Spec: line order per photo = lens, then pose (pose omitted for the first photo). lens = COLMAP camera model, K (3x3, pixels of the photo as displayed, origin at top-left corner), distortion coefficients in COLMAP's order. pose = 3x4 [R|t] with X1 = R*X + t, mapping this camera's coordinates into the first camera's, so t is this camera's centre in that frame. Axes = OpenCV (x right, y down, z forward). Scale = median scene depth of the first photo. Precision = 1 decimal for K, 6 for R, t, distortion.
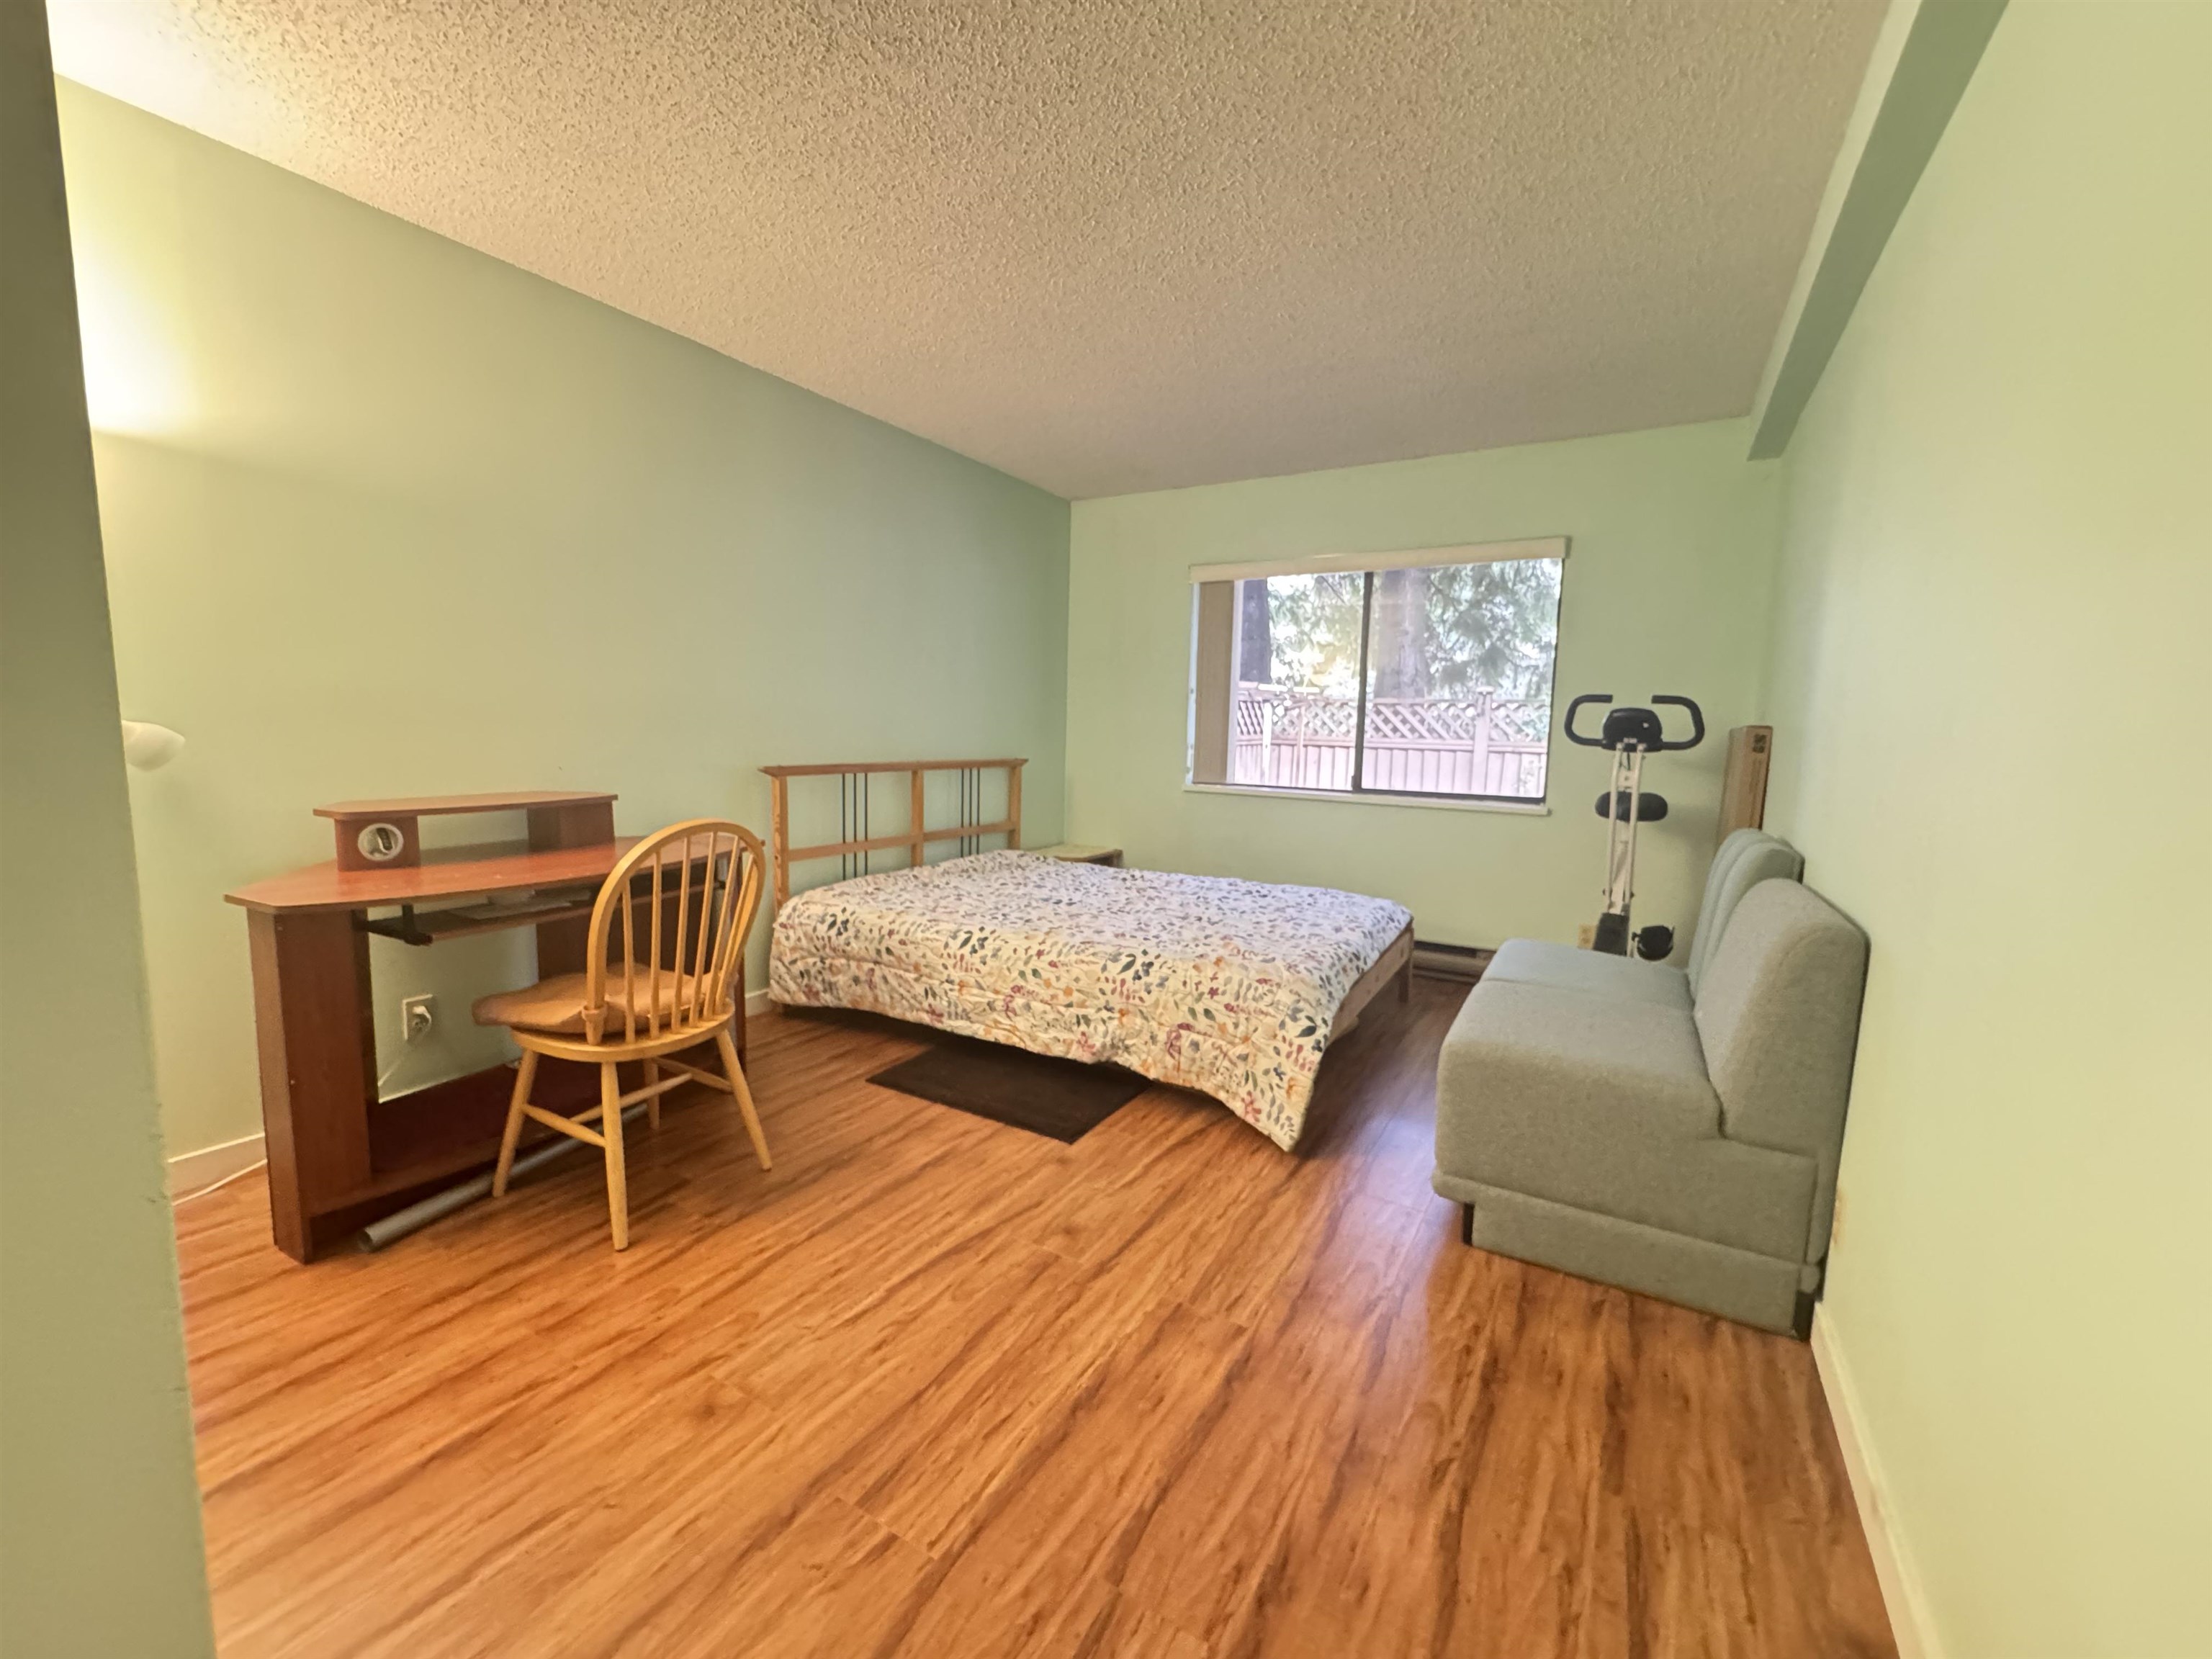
lens RADIAL K [[888.9, 0, 1106.0], [0, 888.9, 829.5], [0, 0, 1]] dist [0.003994, -0.002814]
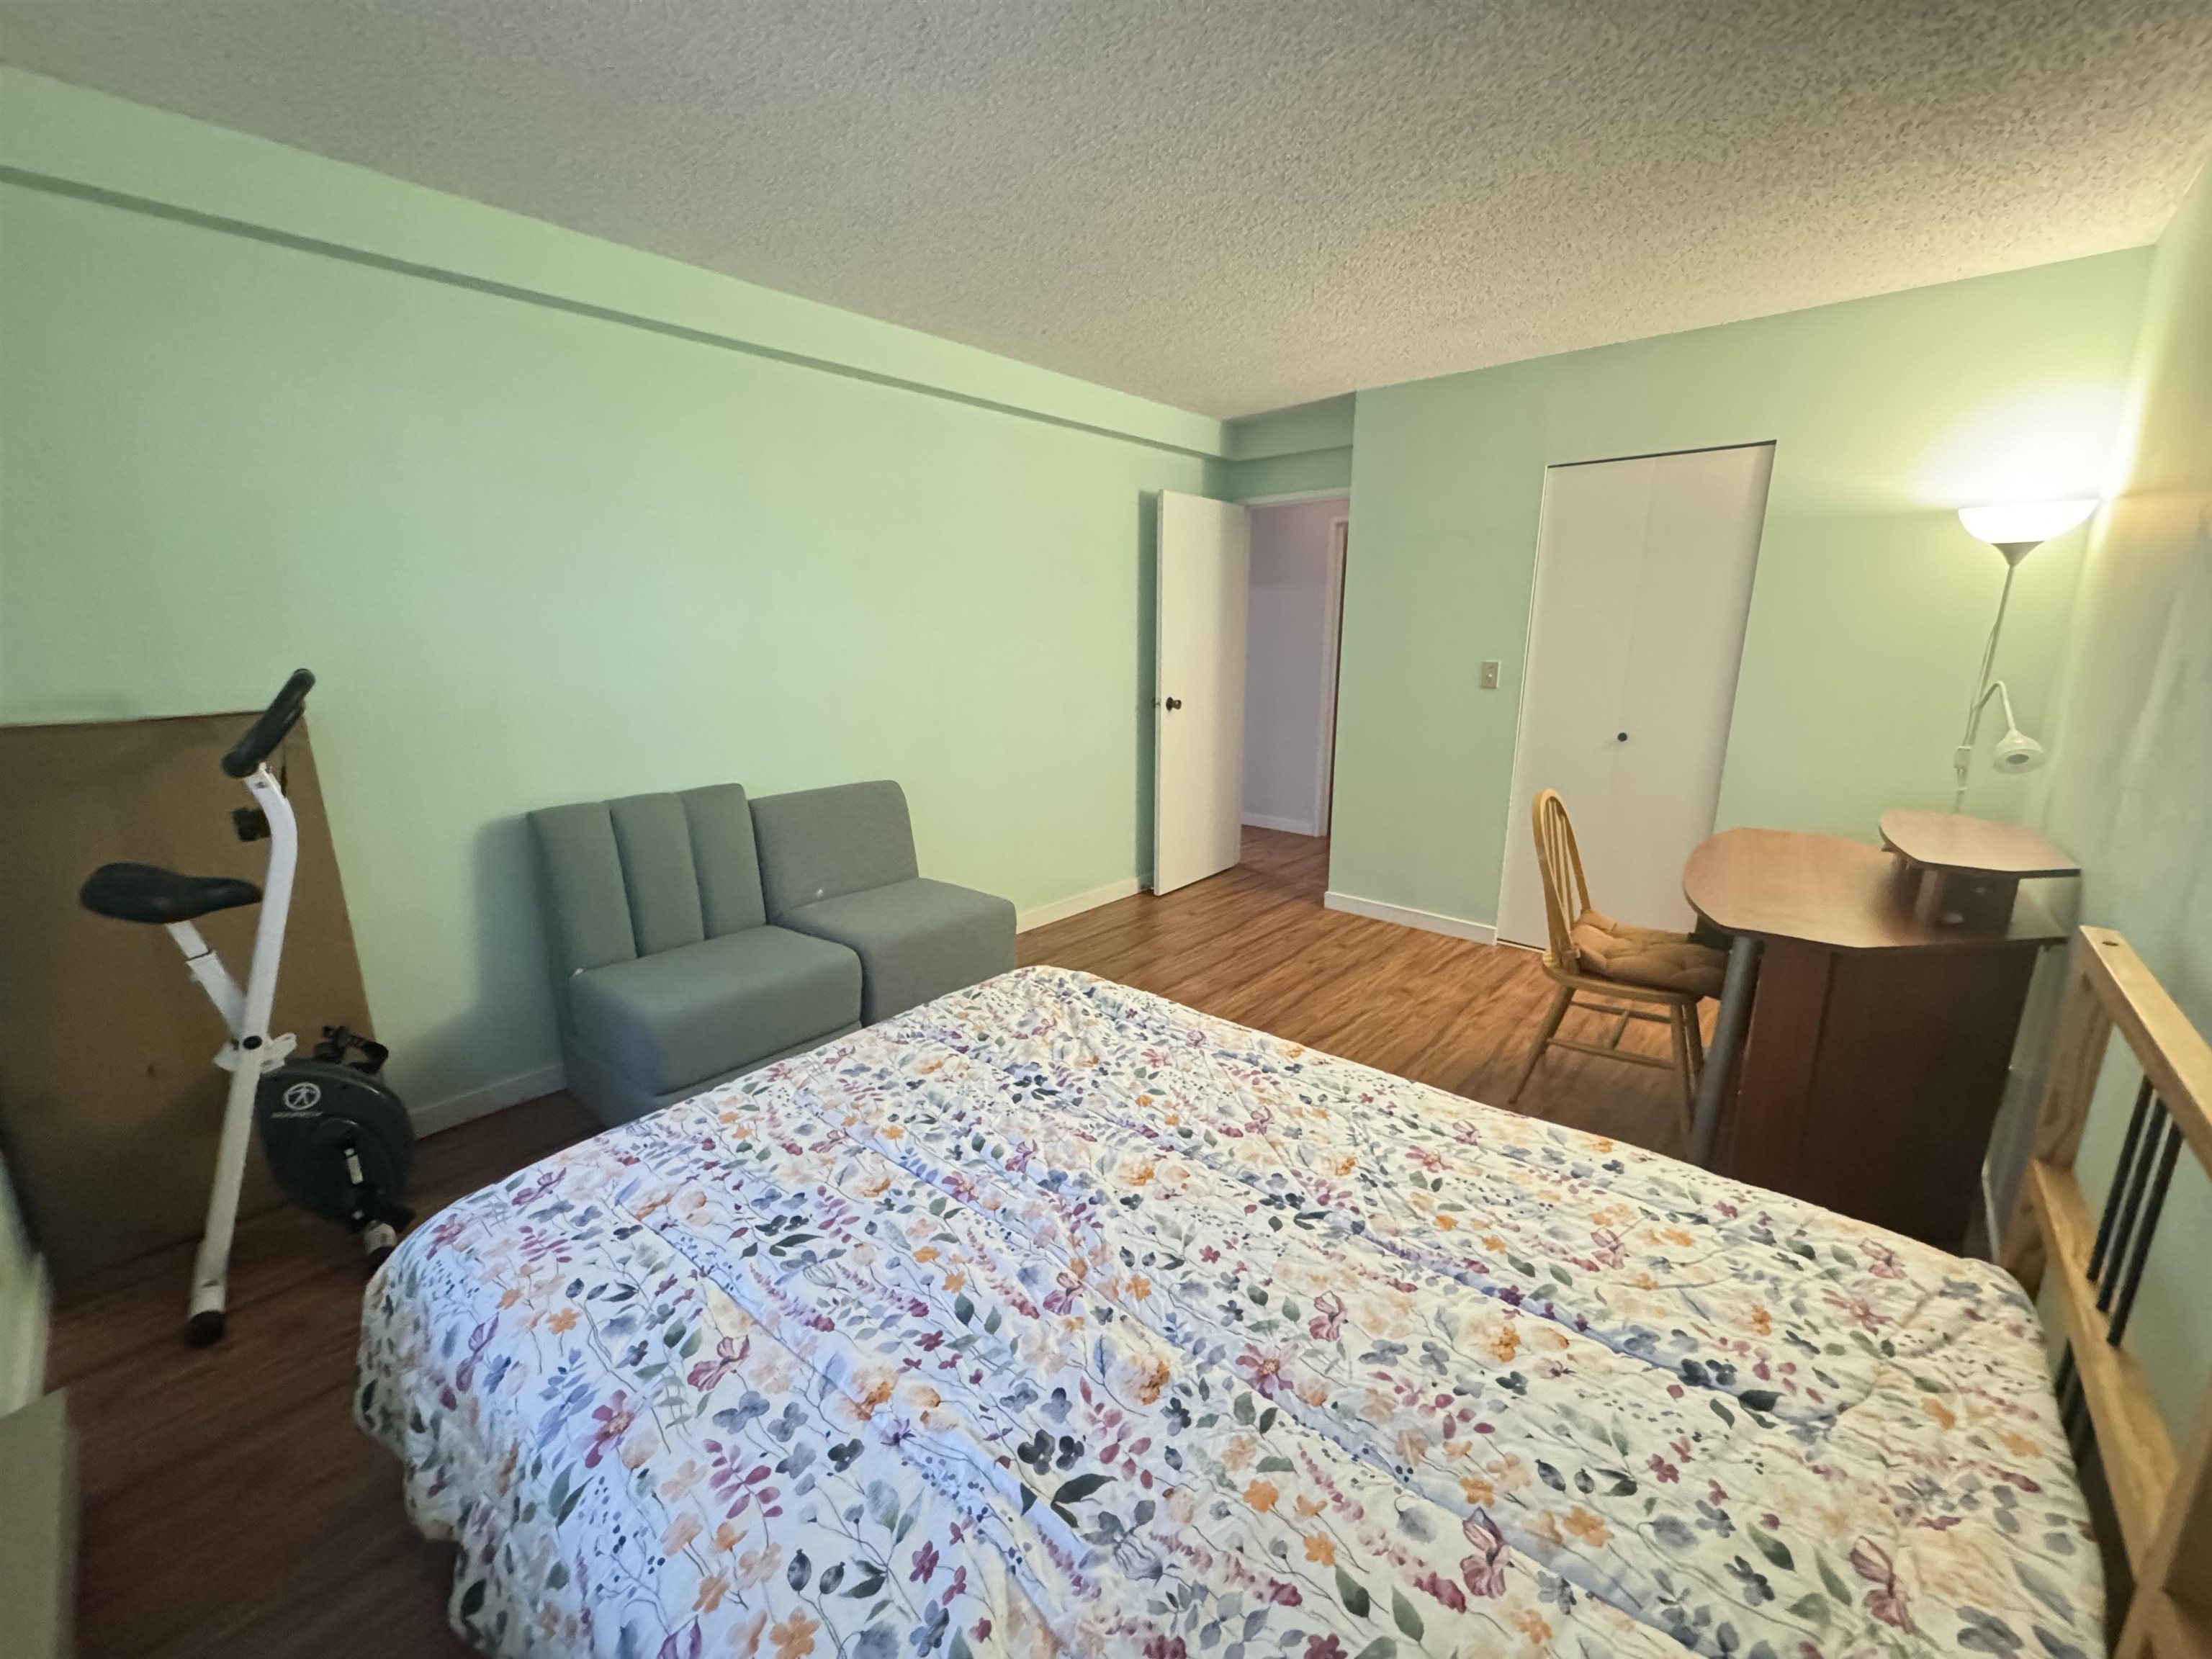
lens RADIAL K [[888.9, 0, 1106.0], [0, 888.9, 829.5], [0, 0, 1]] dist [0.003994, -0.002814]
pose [[-0.979252, -0.074136, 0.188597, -0.075418], [-0.011071, 0.948860, 0.315503, -0.442955], [-0.202342, 0.306869, -0.929994, 2.940110]]
